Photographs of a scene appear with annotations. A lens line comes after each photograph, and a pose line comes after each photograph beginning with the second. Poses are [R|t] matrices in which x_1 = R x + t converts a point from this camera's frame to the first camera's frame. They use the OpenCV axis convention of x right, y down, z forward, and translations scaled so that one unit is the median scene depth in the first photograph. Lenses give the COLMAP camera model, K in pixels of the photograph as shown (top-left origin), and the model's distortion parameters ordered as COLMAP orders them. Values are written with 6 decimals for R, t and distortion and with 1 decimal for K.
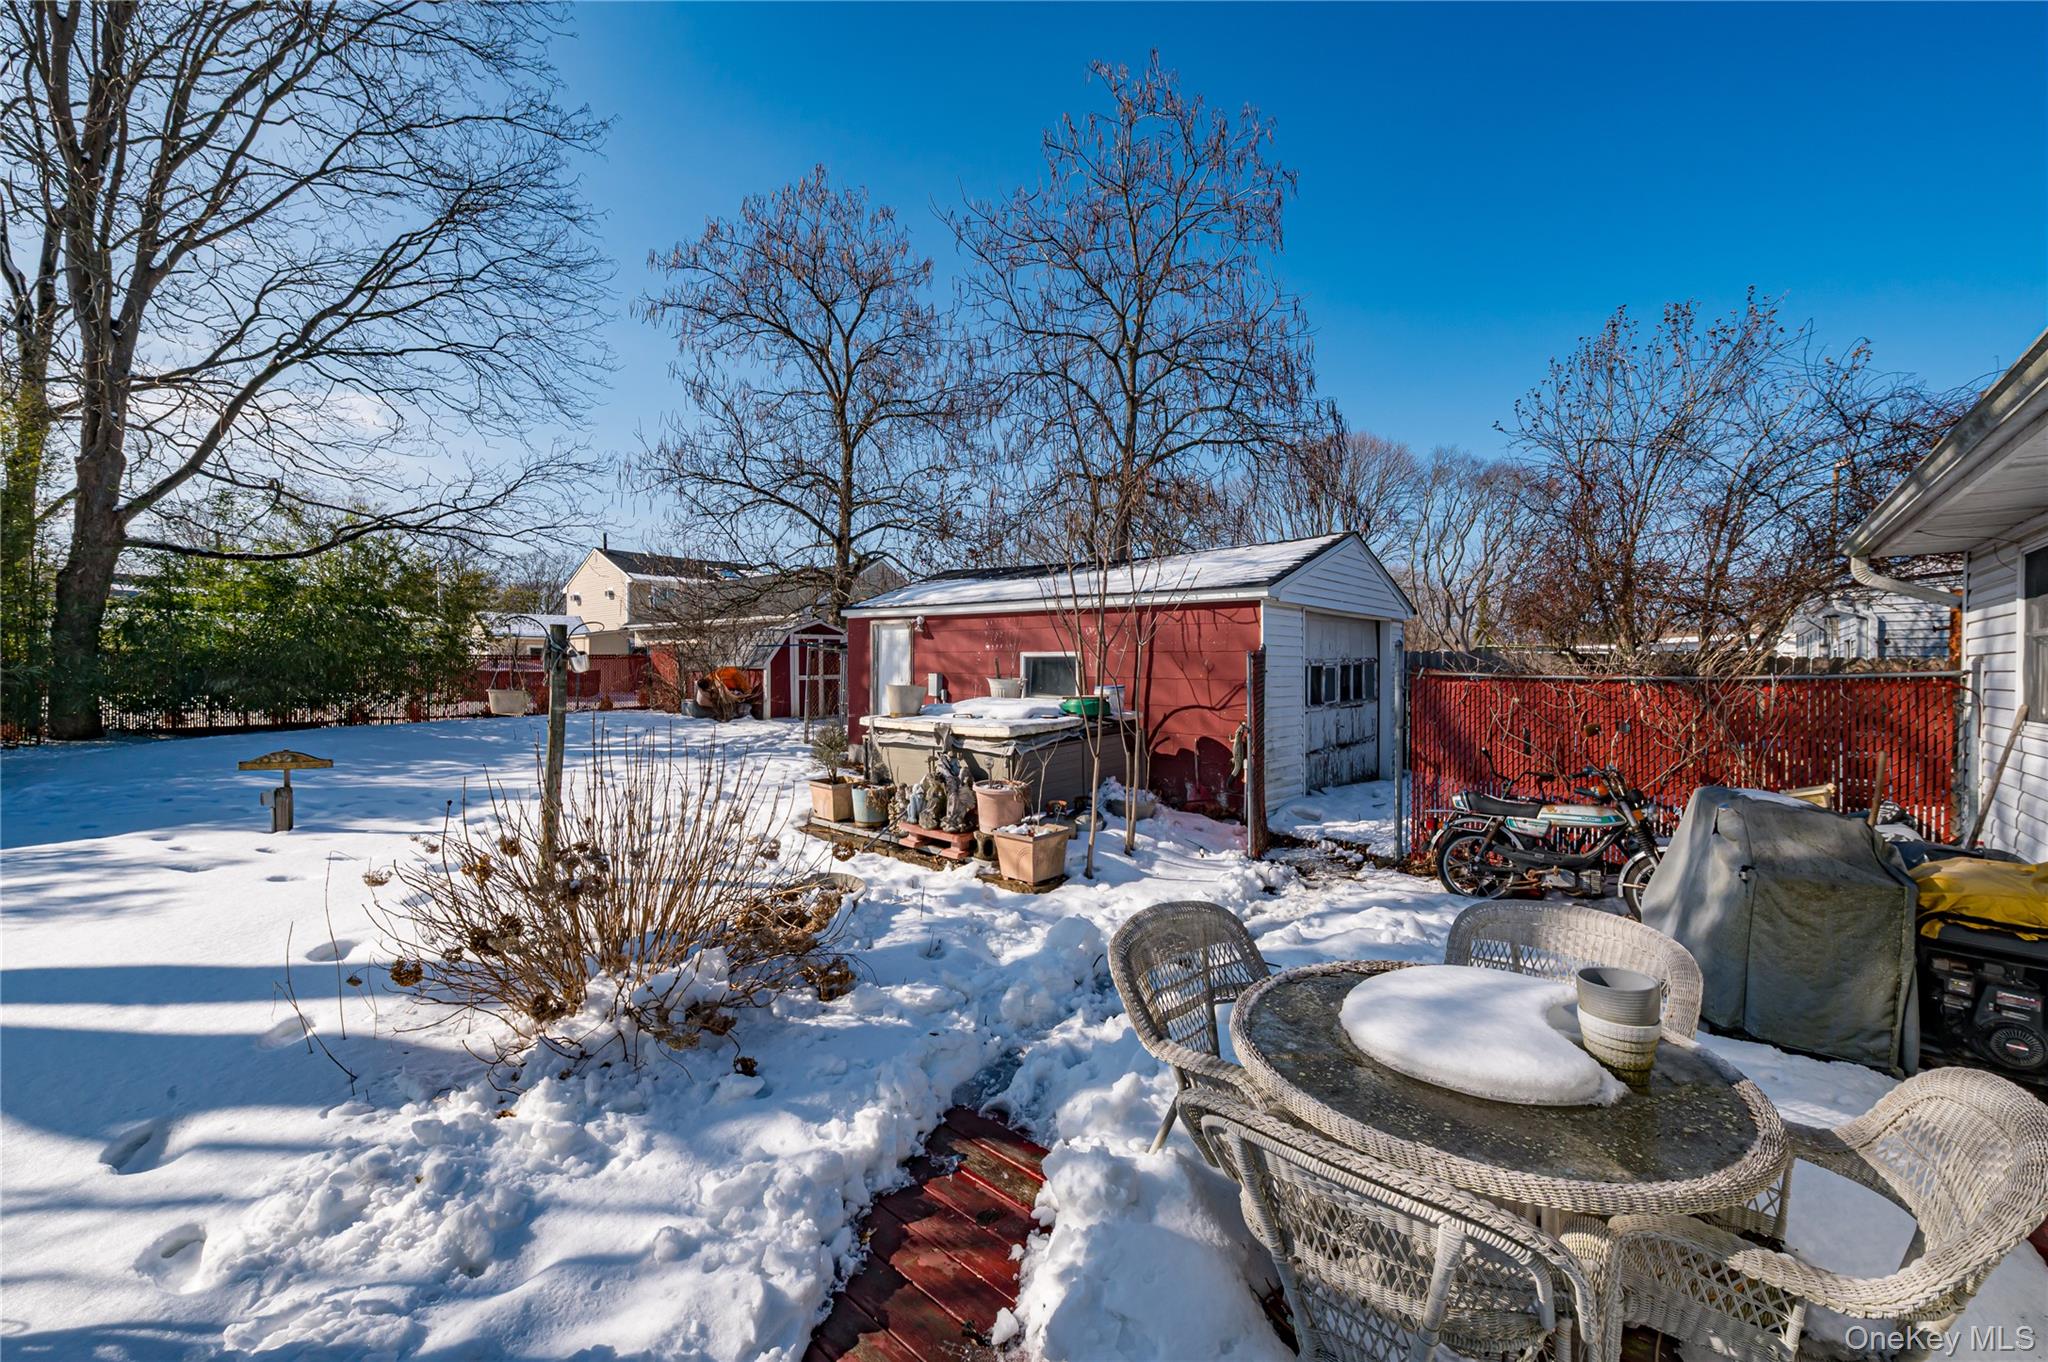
lens RADIAL K [[801.3, 0, 1030.9], [0, 801.3, 676.0], [0, 0, 1]] dist [-0.007517, 0.000575]
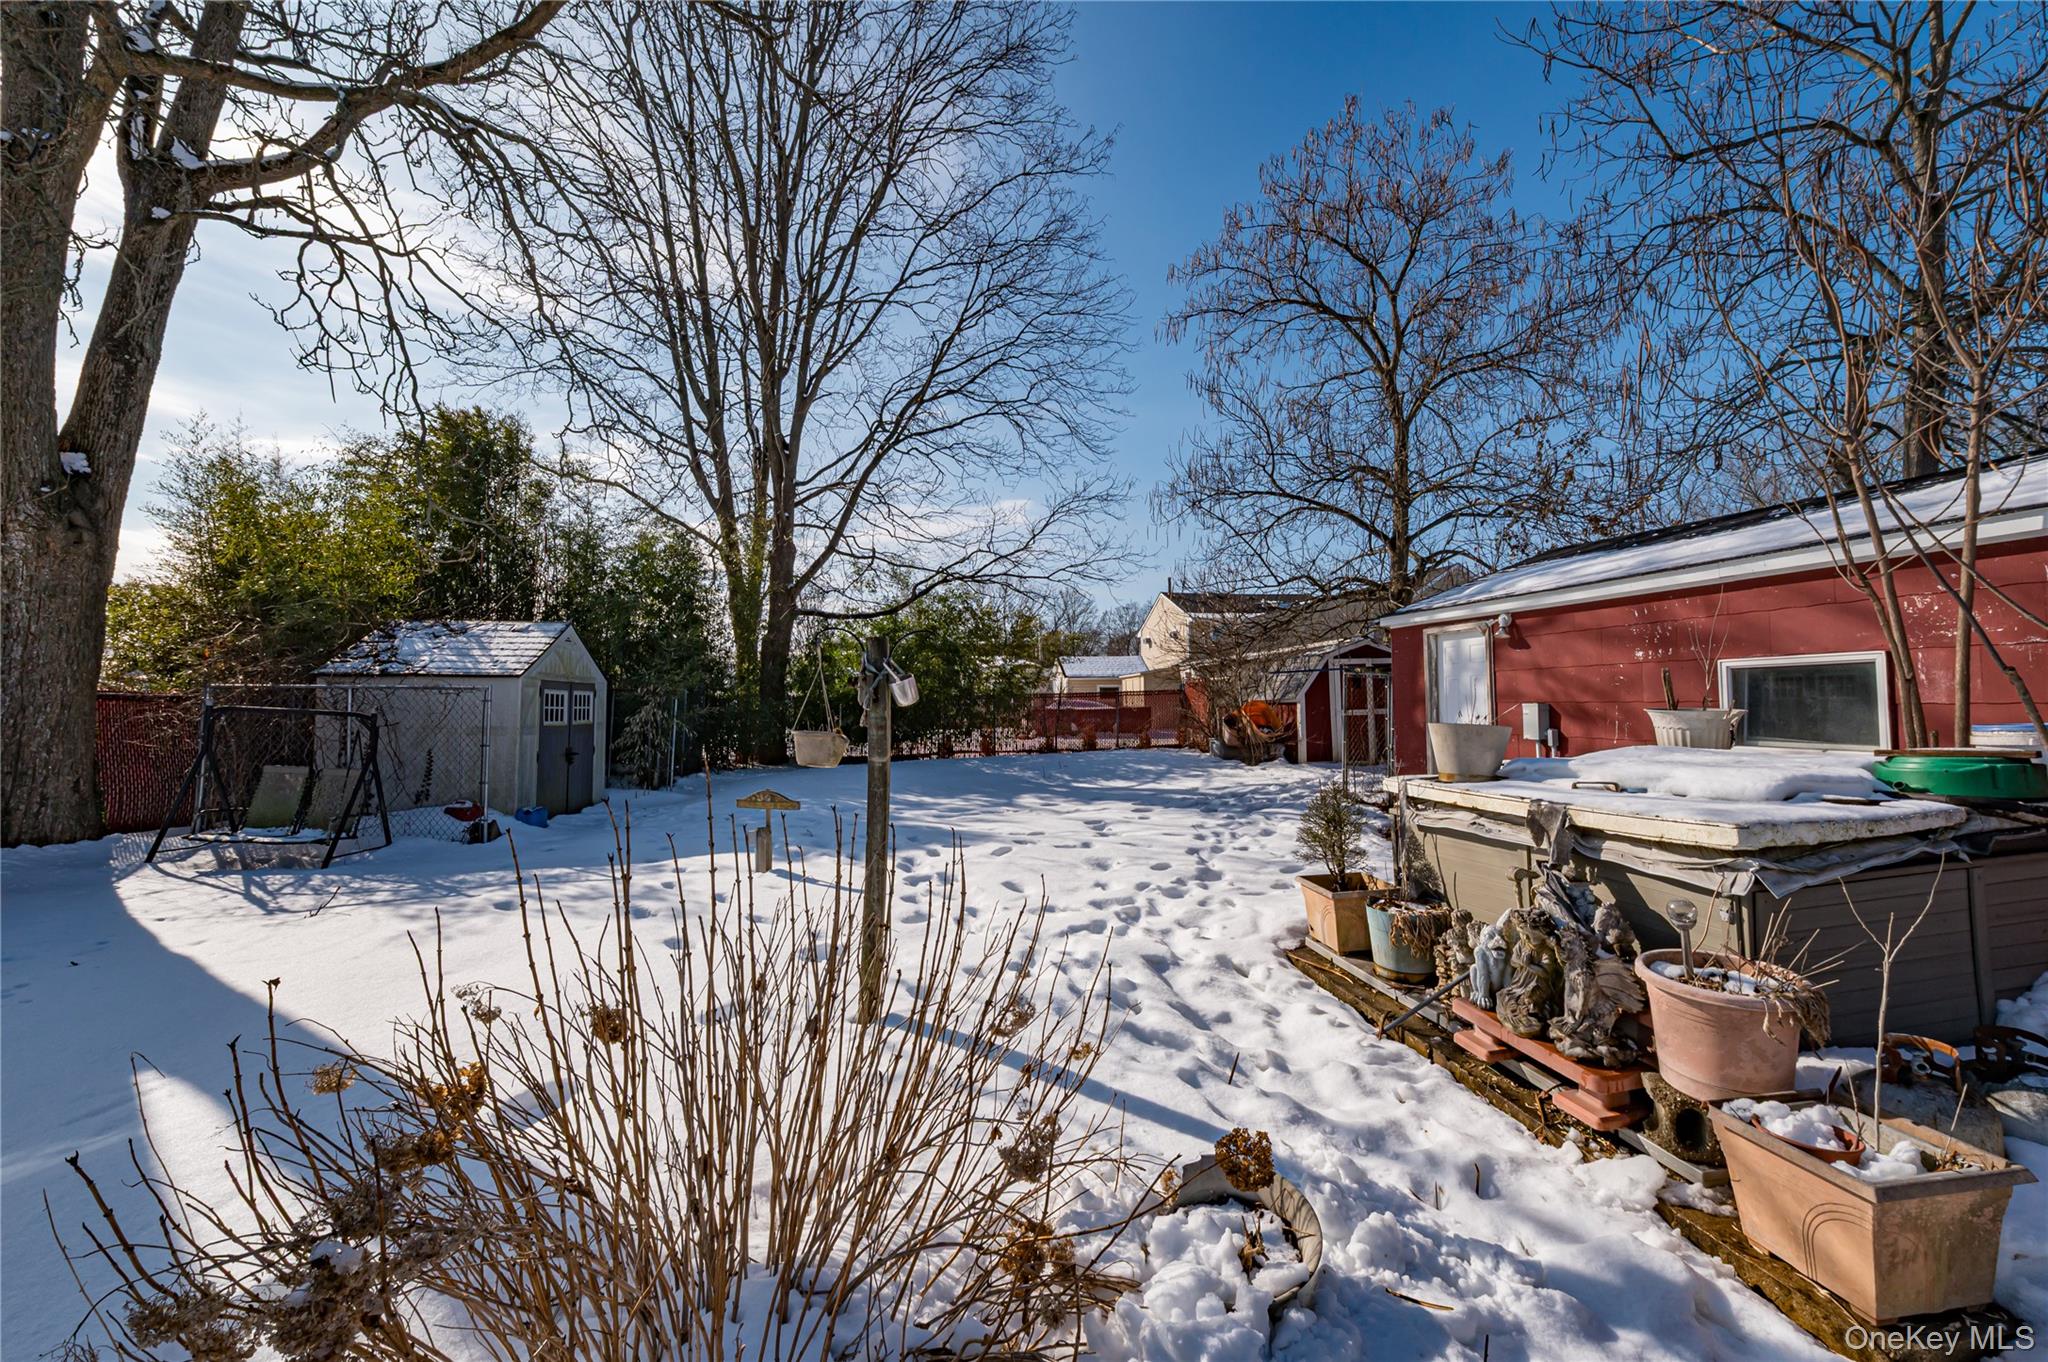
lens RADIAL K [[801.3, 0, 1030.9], [0, 801.3, 676.0], [0, 0, 1]] dist [-0.007517, 0.000575]
pose [[0.771757, -0.037738, -0.634797, -0.025660], [0.009282, 0.998800, -0.048093, 0.001835], [0.635850, 0.031224, 0.771181, 0.262090]]
